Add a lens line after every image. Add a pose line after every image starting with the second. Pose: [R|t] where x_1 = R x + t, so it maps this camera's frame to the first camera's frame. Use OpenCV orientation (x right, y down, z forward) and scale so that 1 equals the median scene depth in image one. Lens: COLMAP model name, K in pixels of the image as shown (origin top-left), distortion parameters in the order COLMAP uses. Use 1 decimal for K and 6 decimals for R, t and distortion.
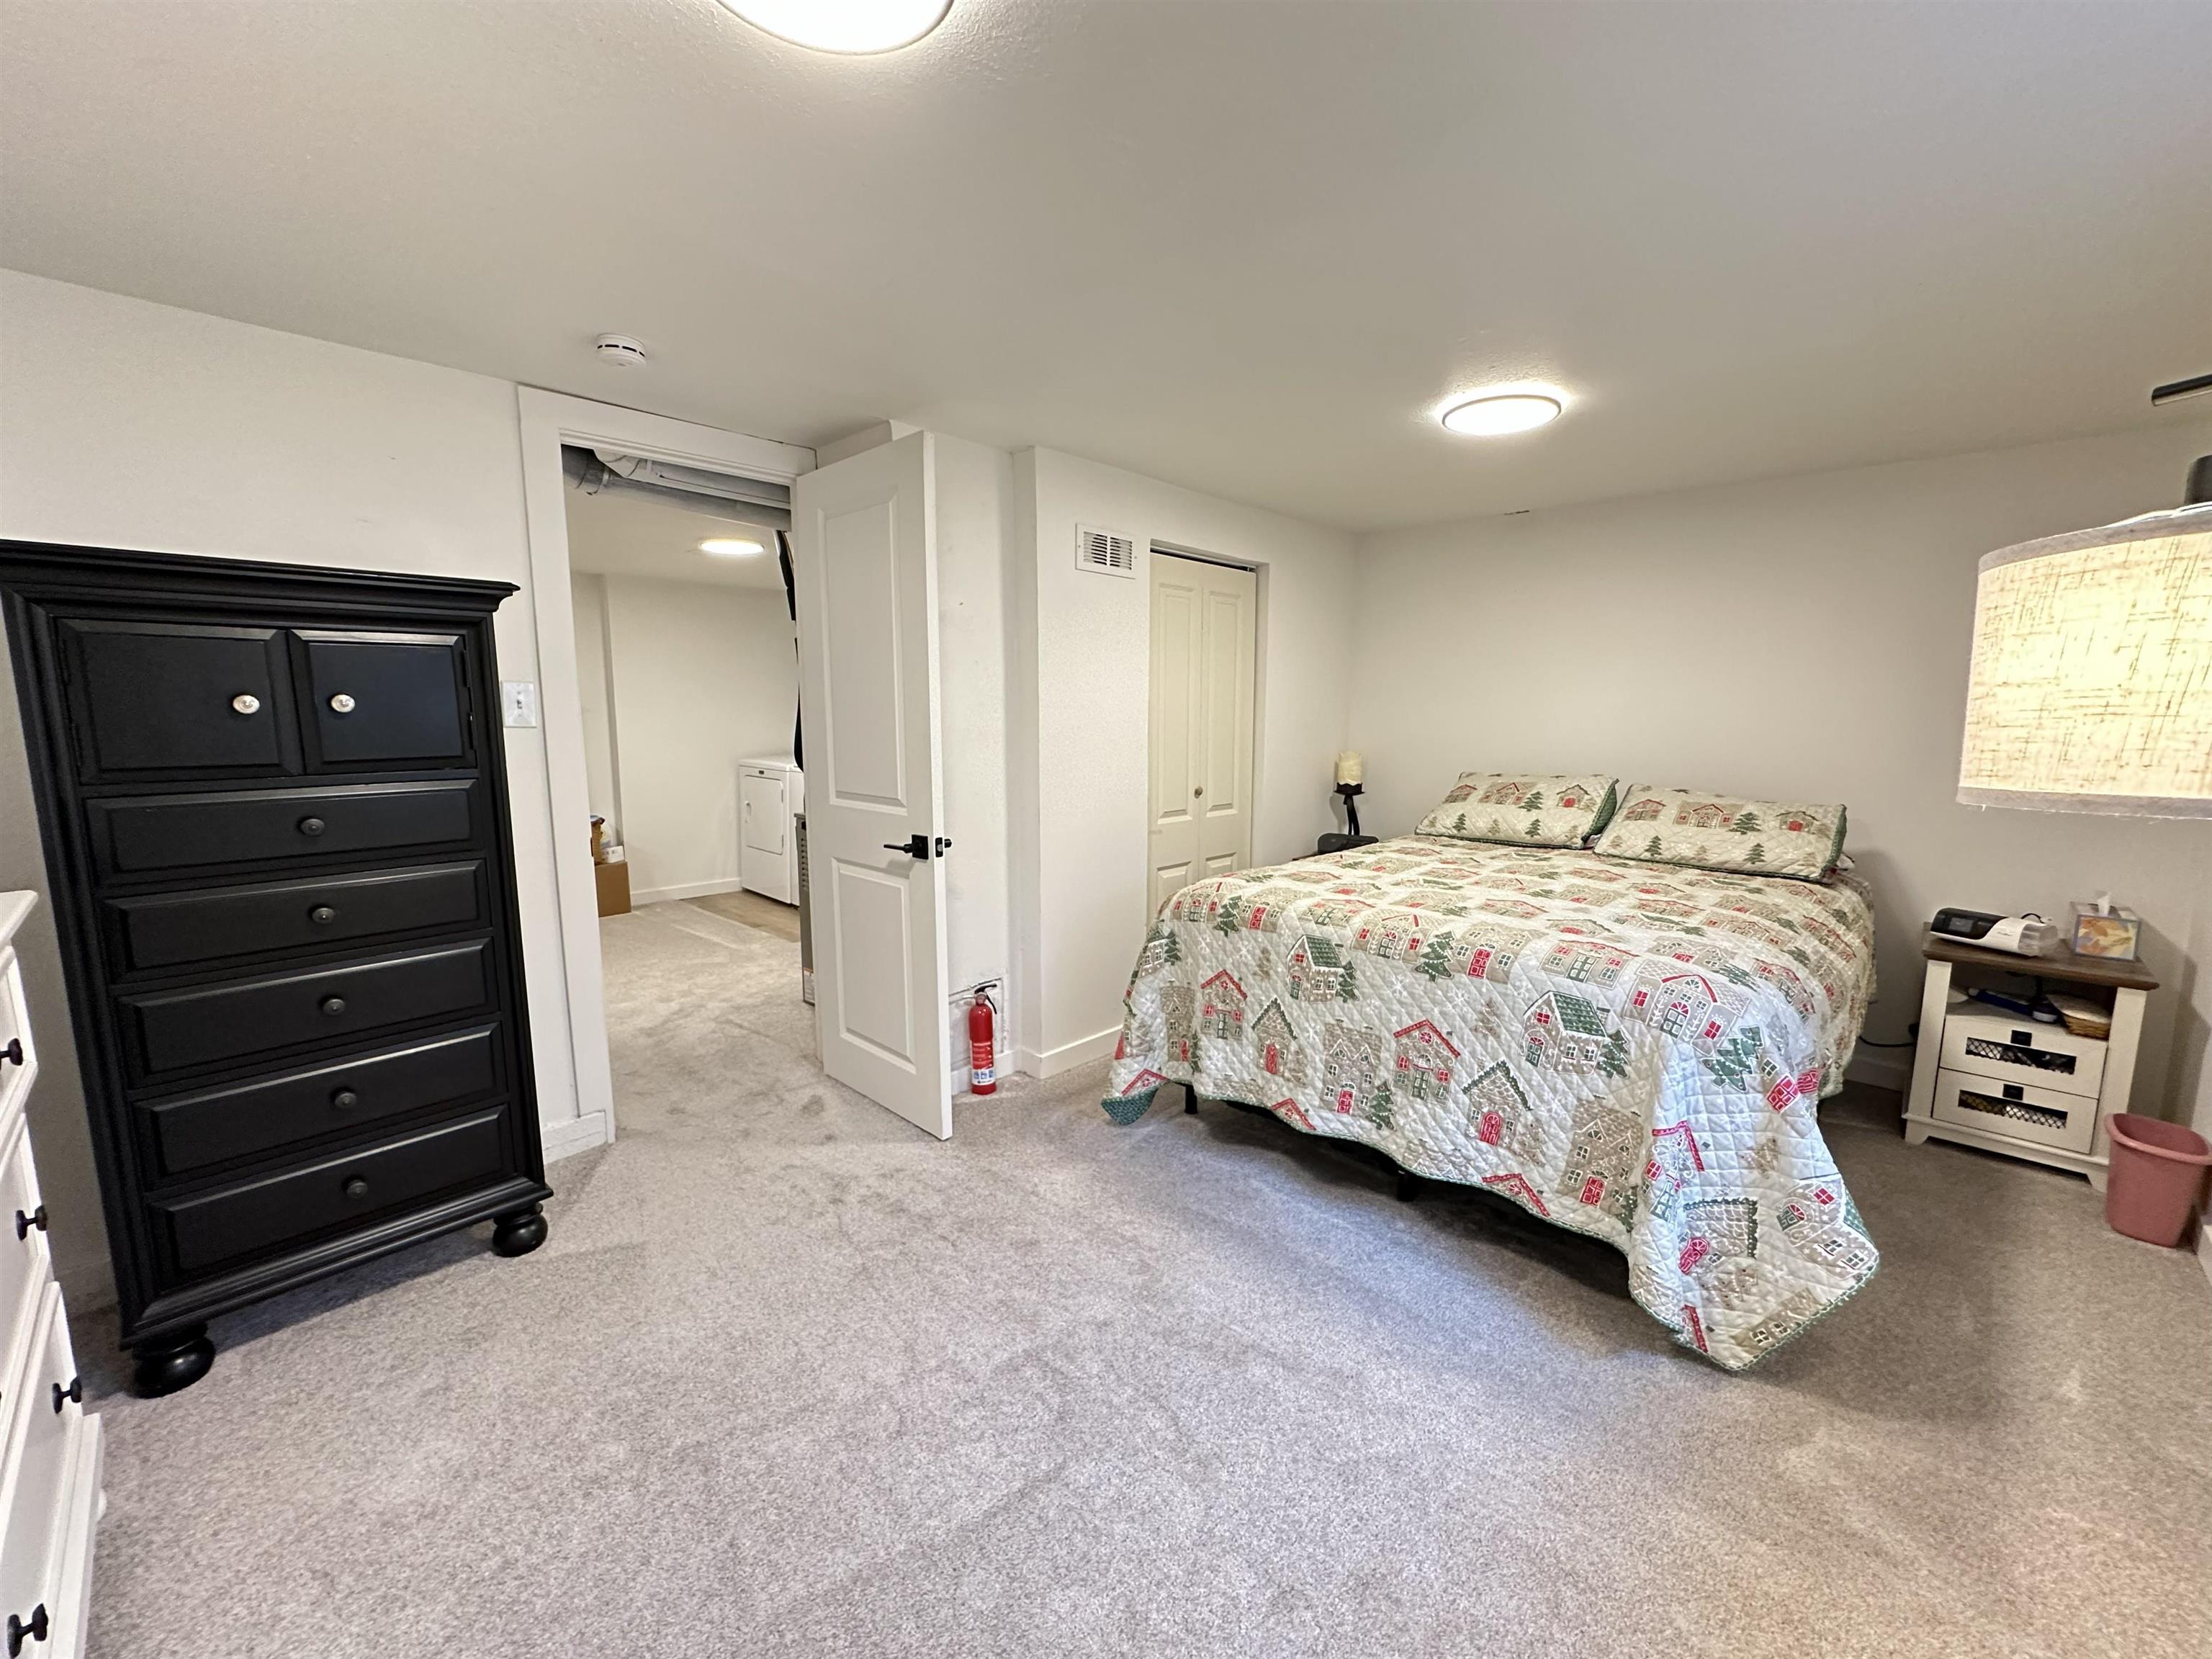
lens RADIAL K [[885.1, 0, 1106.0], [0, 885.1, 830.0], [0, 0, 1]] dist [-0.005892, 0.001030]
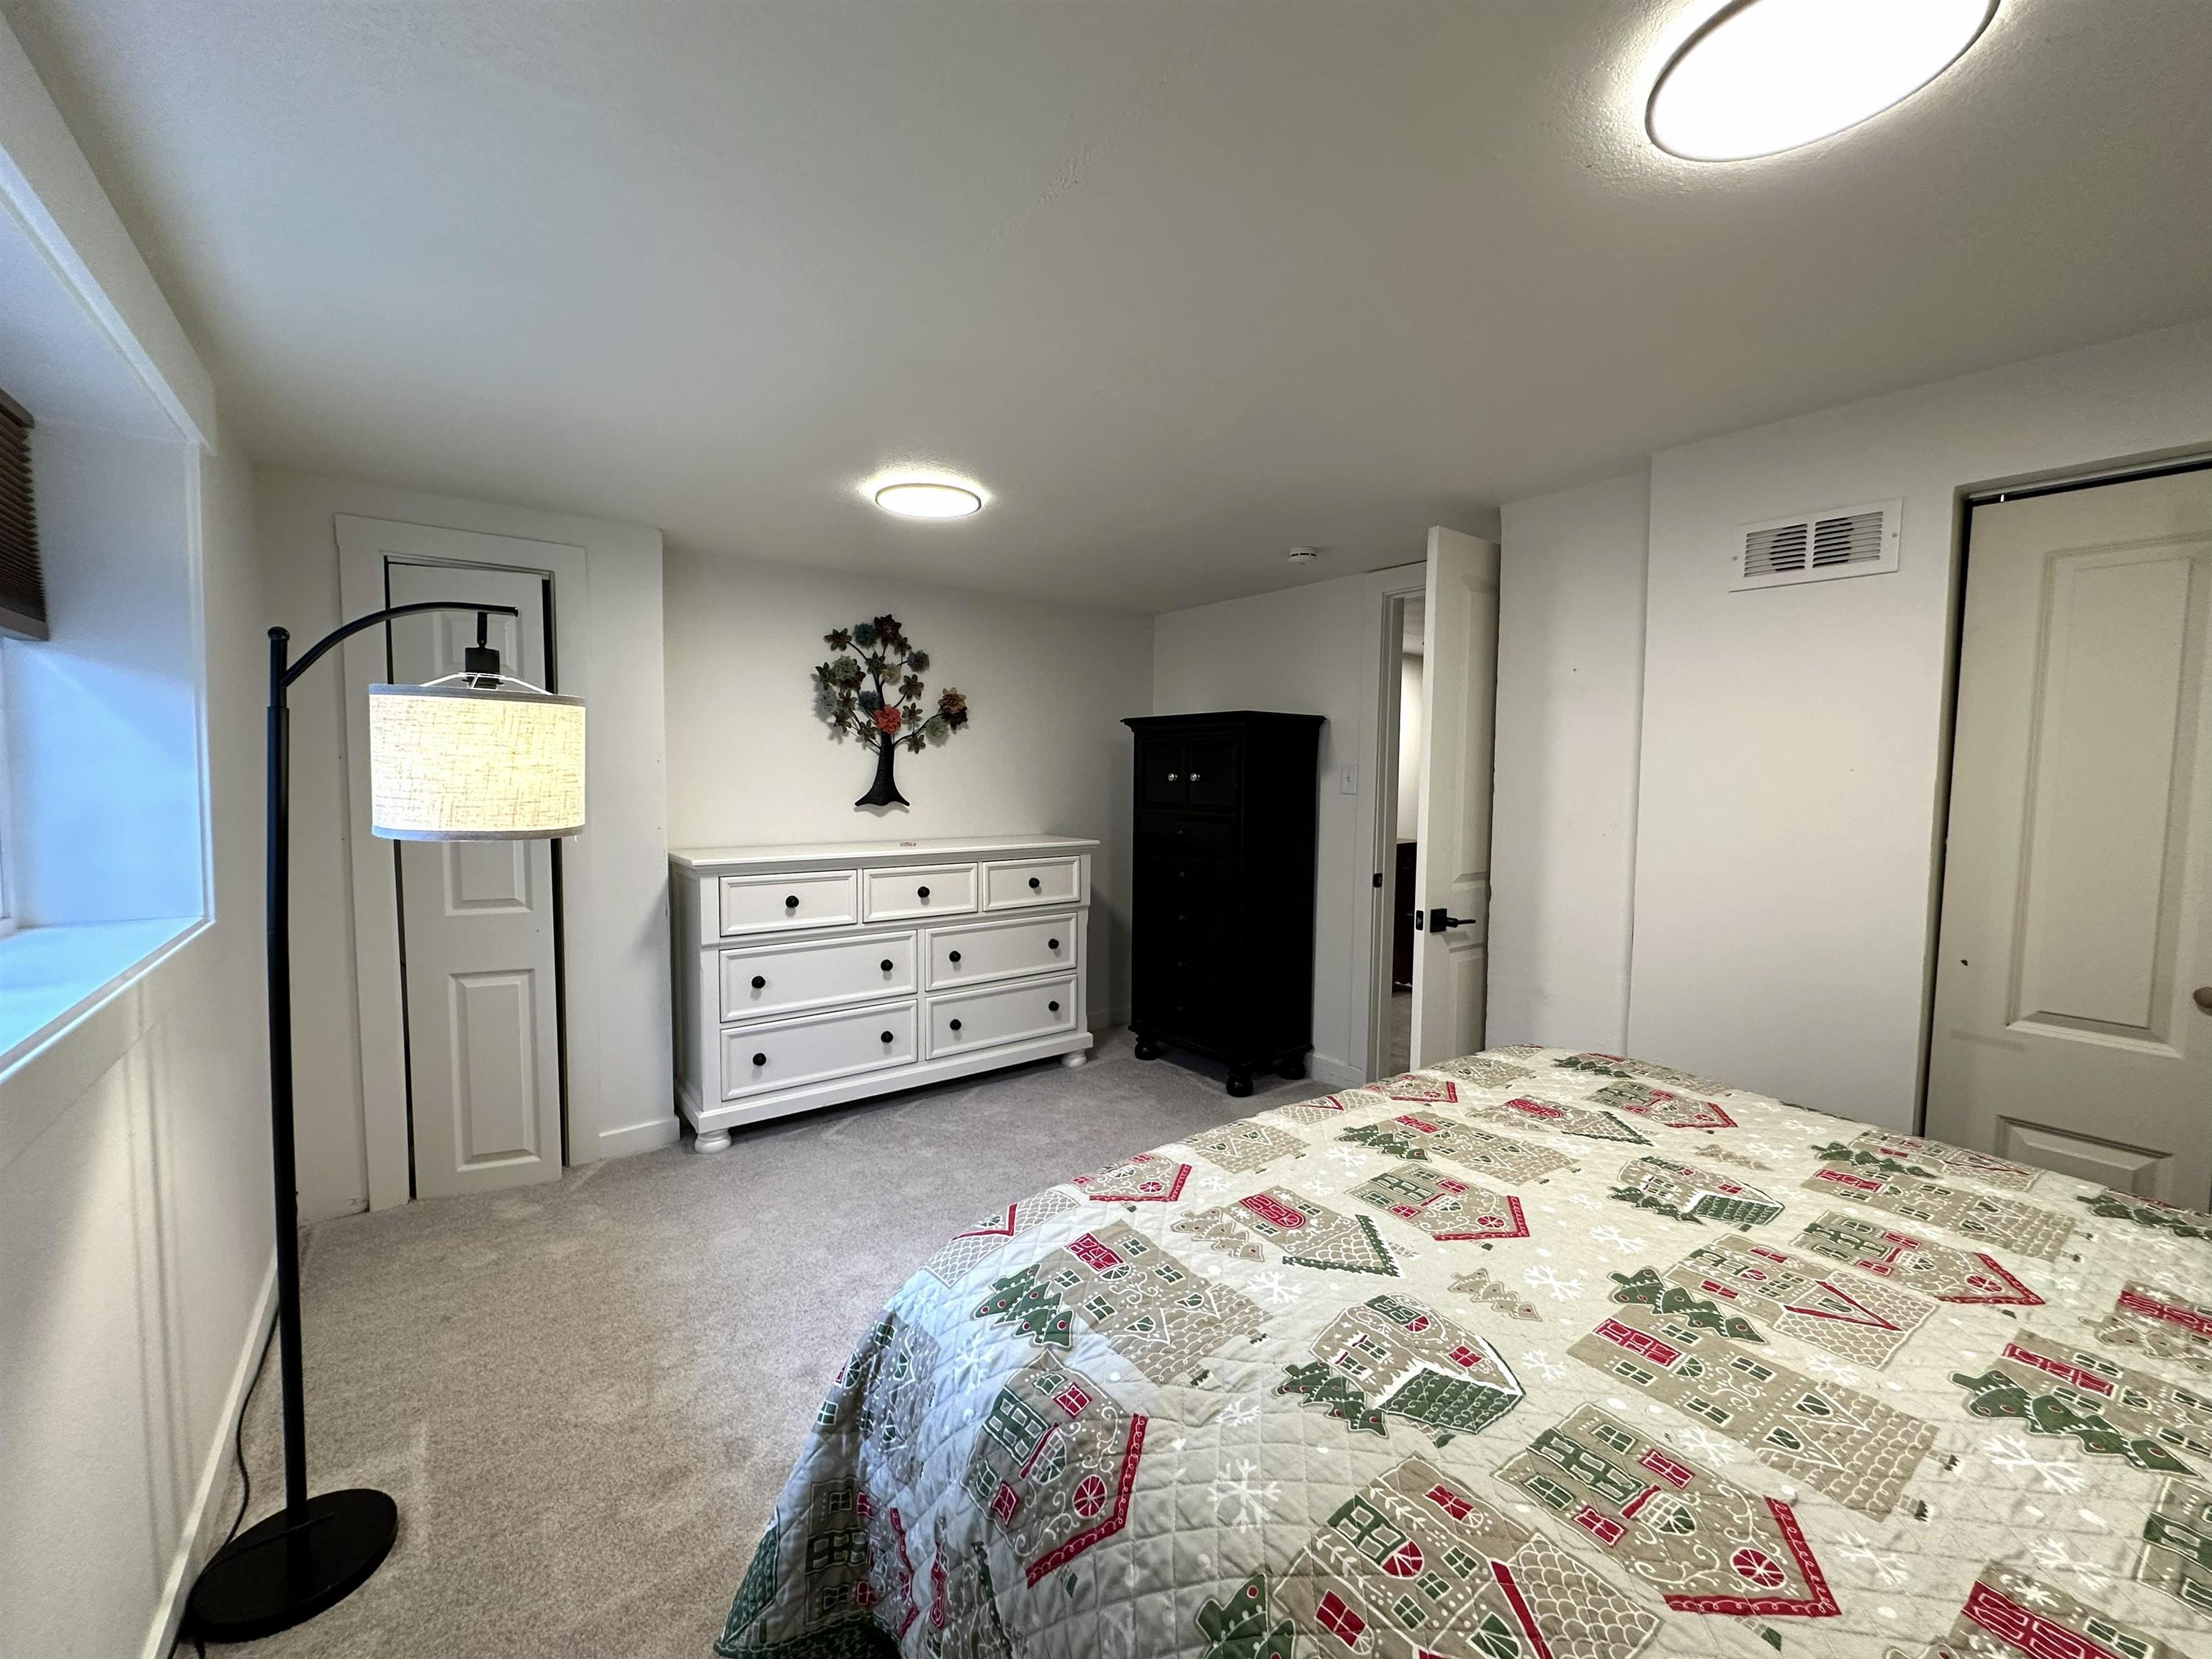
lens RADIAL K [[885.1, 0, 1104.8], [0, 885.1, 825.5], [0, 0, 1]] dist [-0.005892, 0.001030]
pose [[-0.157722, 0.060588, -0.985623, 0.692079], [-0.147734, 0.985435, 0.084217, -0.096018], [0.976370, 0.158893, -0.146473, 0.617547]]
